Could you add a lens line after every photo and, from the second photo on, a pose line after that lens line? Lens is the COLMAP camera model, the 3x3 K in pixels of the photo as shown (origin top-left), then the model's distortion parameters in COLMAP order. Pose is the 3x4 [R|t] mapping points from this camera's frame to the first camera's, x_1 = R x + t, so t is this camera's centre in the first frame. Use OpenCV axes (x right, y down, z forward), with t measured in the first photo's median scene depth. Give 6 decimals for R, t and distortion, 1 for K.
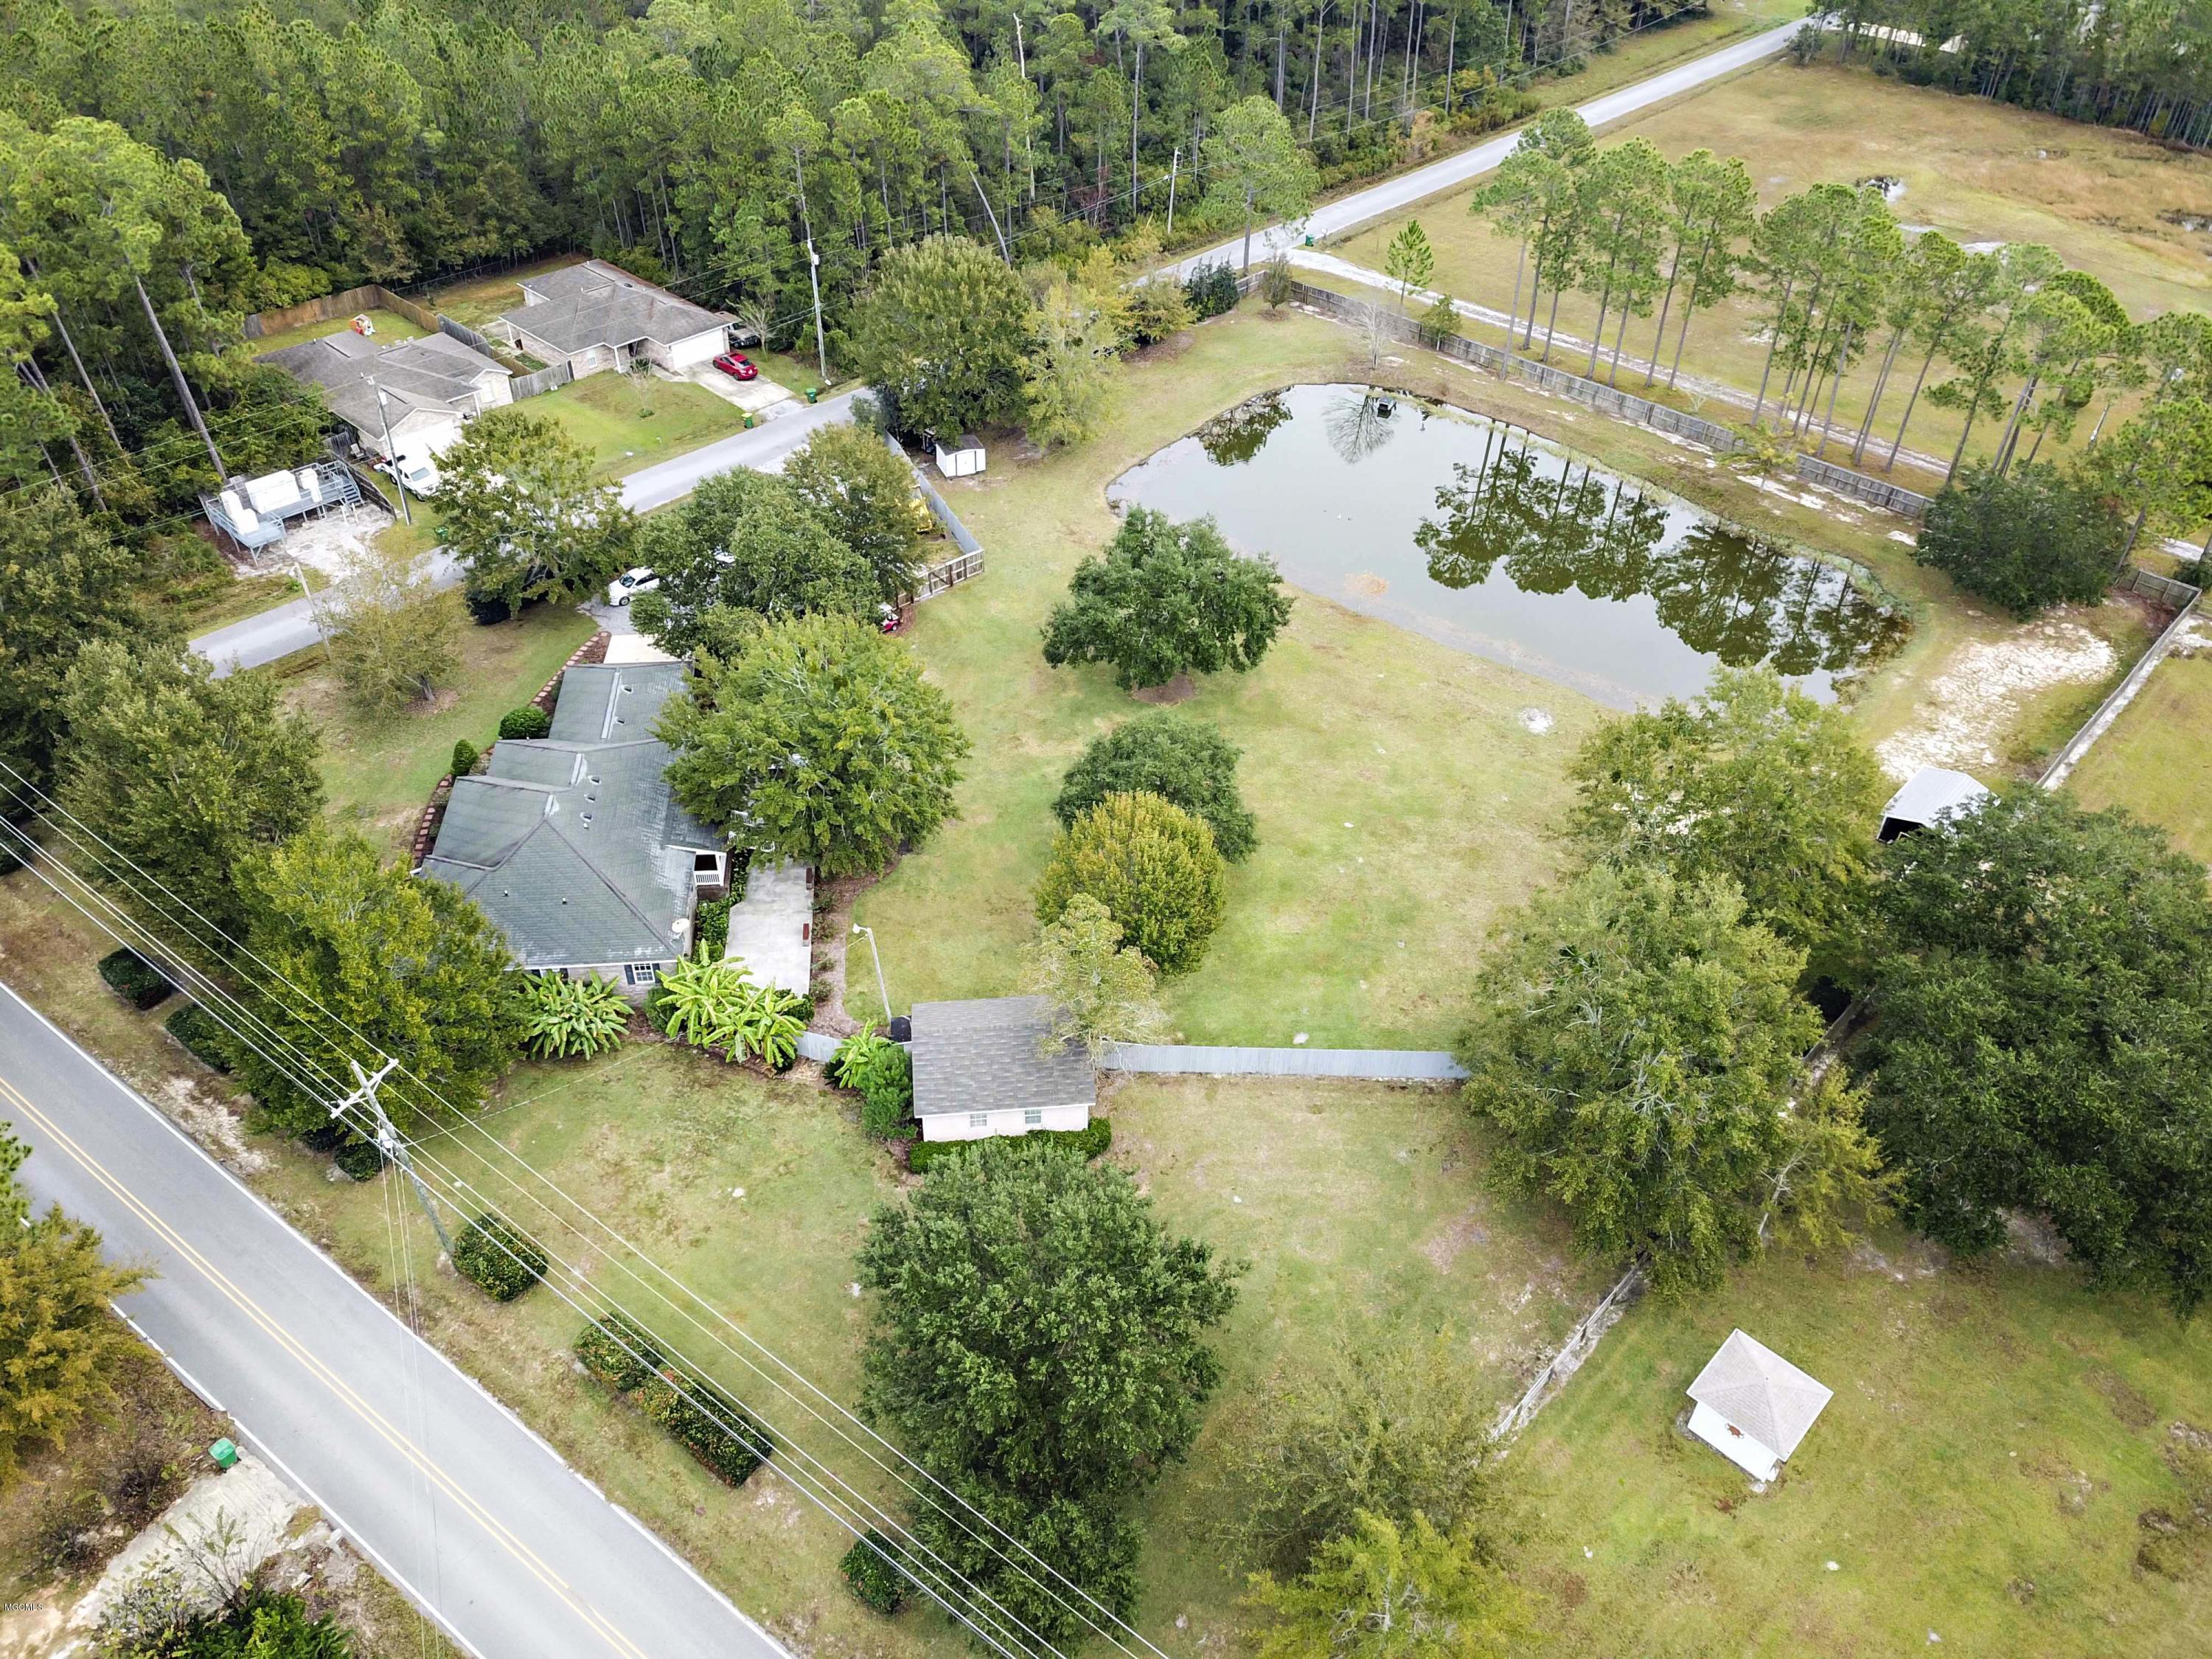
lens RADIAL K [[1682.2, 0, 1106.0], [0, 1682.2, 829.5], [0, 0, 1]] dist [0.018370, 0.011942]
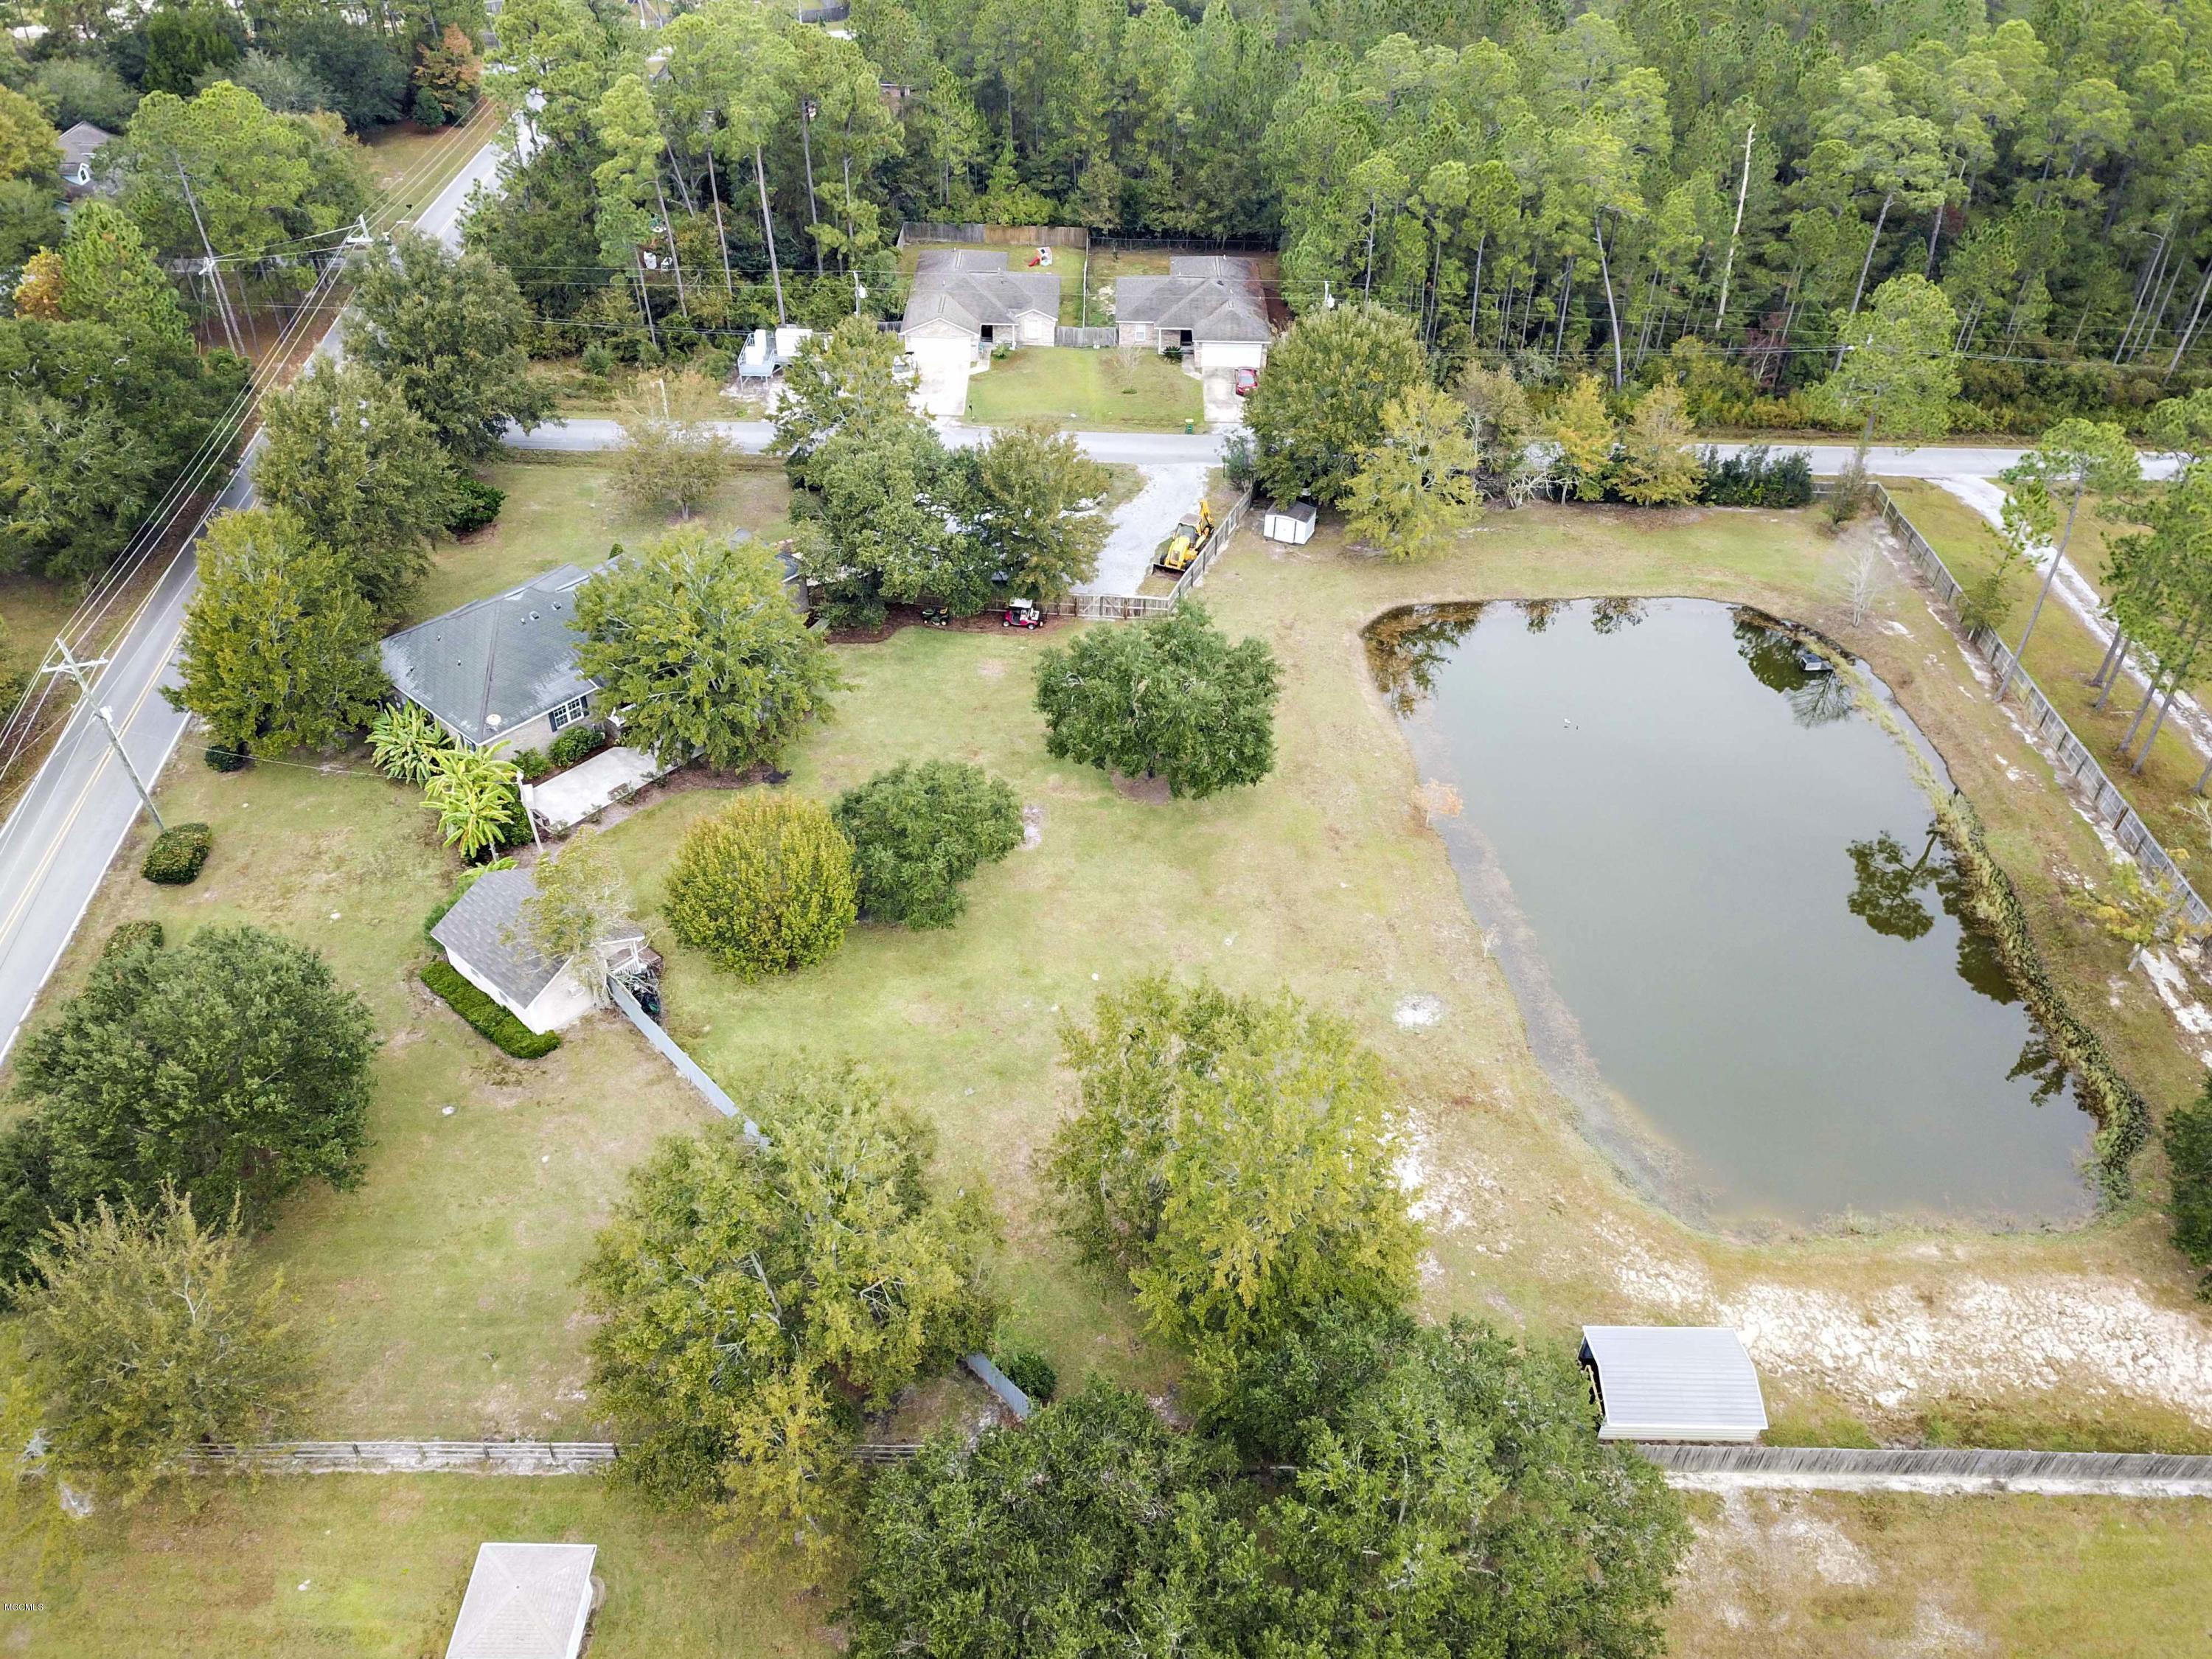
lens RADIAL K [[1682.2, 0, 1106.0], [0, 1682.2, 829.5], [0, 0, 1]] dist [0.018370, 0.011942]
pose [[0.682104, 0.451508, -0.575218, 0.475696], [-0.466284, 0.874504, 0.133500, -0.147345], [0.563306, 0.177154, 0.807033, 0.193905]]
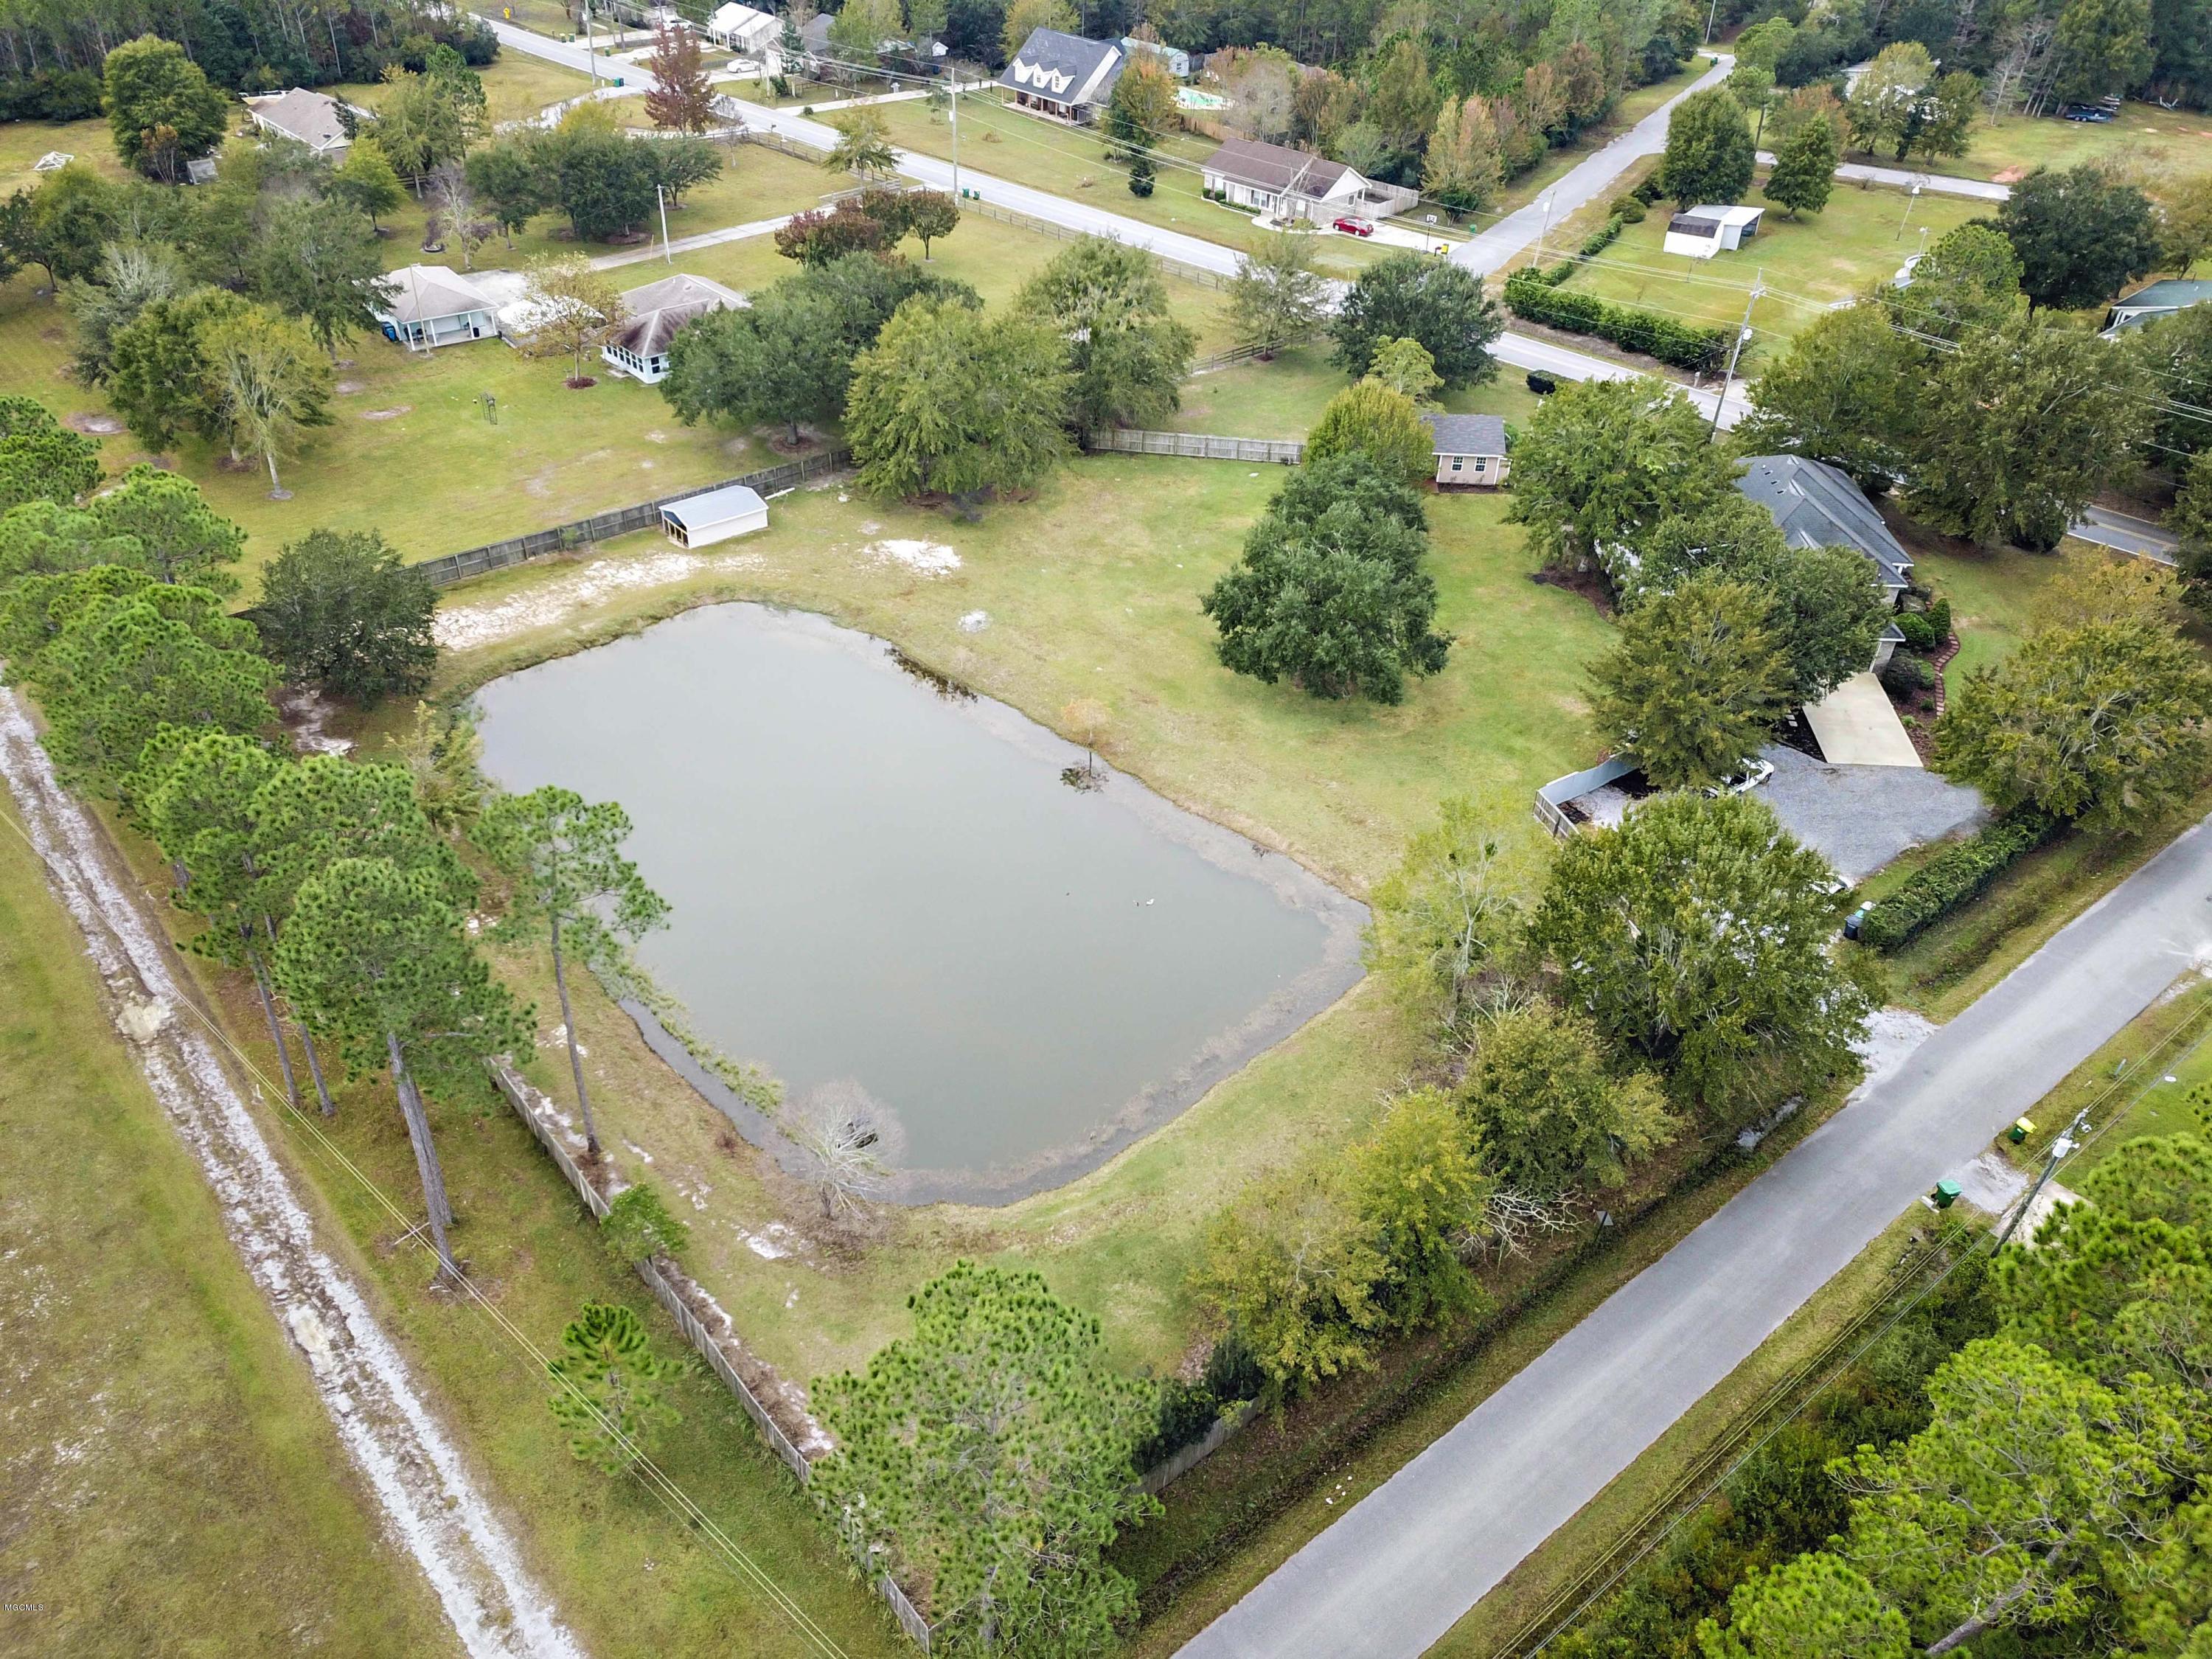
lens RADIAL K [[1675.4, 0, 1106.0], [0, 1675.4, 829.5], [0, 0, 1]] dist [0.029580, -0.003280]
pose [[-0.991524, -0.113744, 0.062788, 0.074257], [0.031041, 0.261883, 0.964600, -0.858753], [-0.126161, 0.958373, -0.256133, 1.132952]]
